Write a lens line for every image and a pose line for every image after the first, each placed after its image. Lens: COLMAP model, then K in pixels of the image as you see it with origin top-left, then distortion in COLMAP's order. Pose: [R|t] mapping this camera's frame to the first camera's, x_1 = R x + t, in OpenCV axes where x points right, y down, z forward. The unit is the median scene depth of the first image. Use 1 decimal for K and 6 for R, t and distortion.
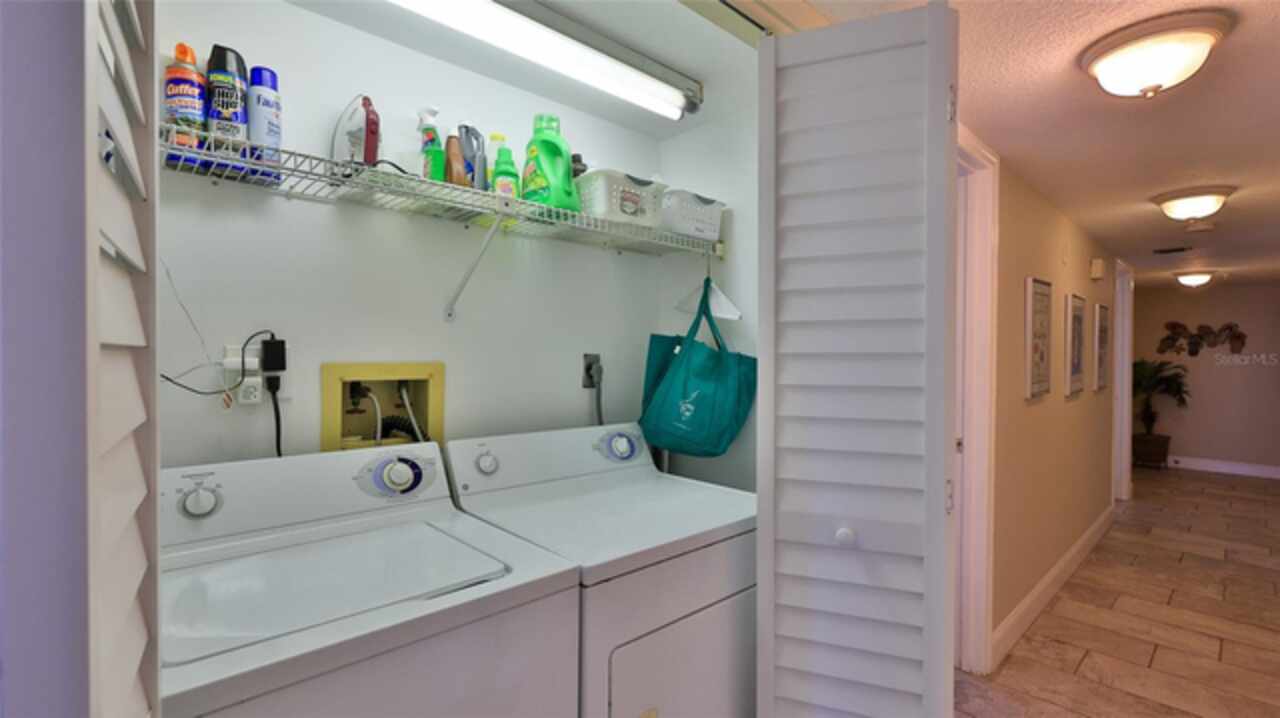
lens RADIAL K [[574.7, 0, 634.0], [0, 574.7, 360.9], [0, 0, 1]] dist [-0.001179, 0.000893]
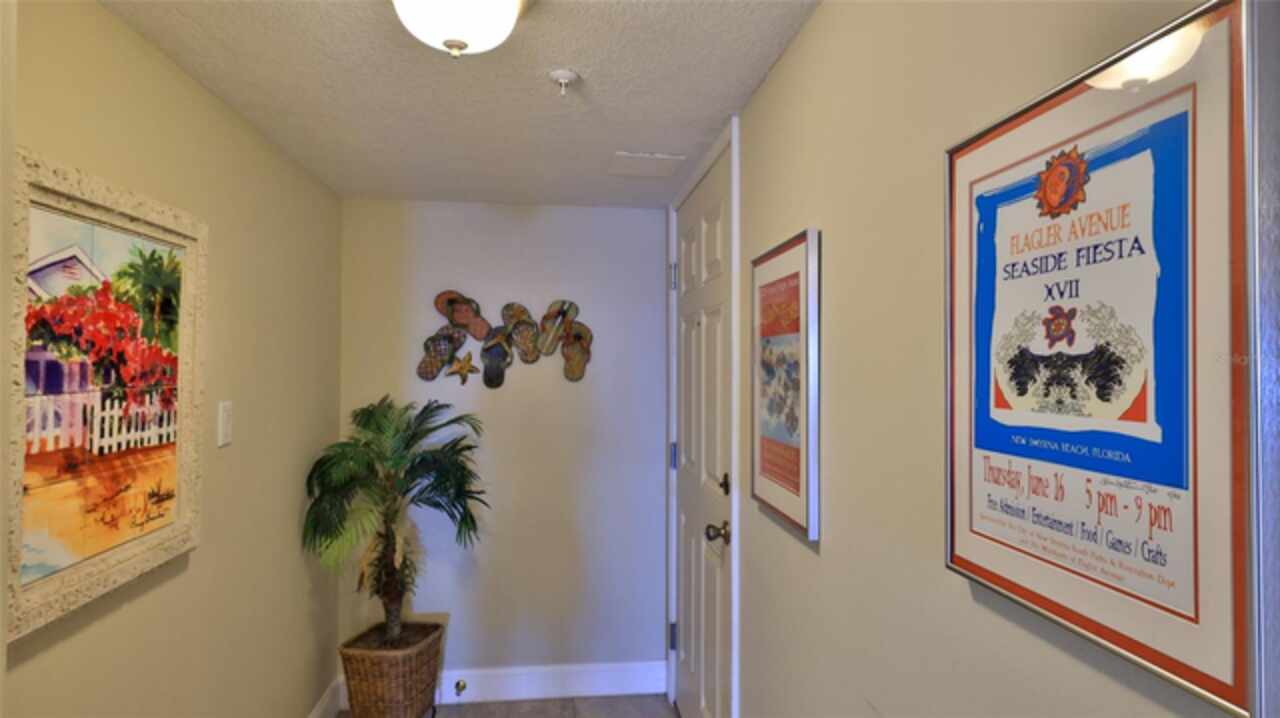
lens RADIAL K [[729.5, 0, 638.9], [0, 729.5, 359.8], [0, 0, 1]] dist [-0.004078, -0.000055]
pose [[0.601098, 0.005267, 0.799158, 0.656810], [0.007920, 0.999890, -0.012547, -0.019436], [-0.799136, 0.013872, 0.600990, 0.645678]]
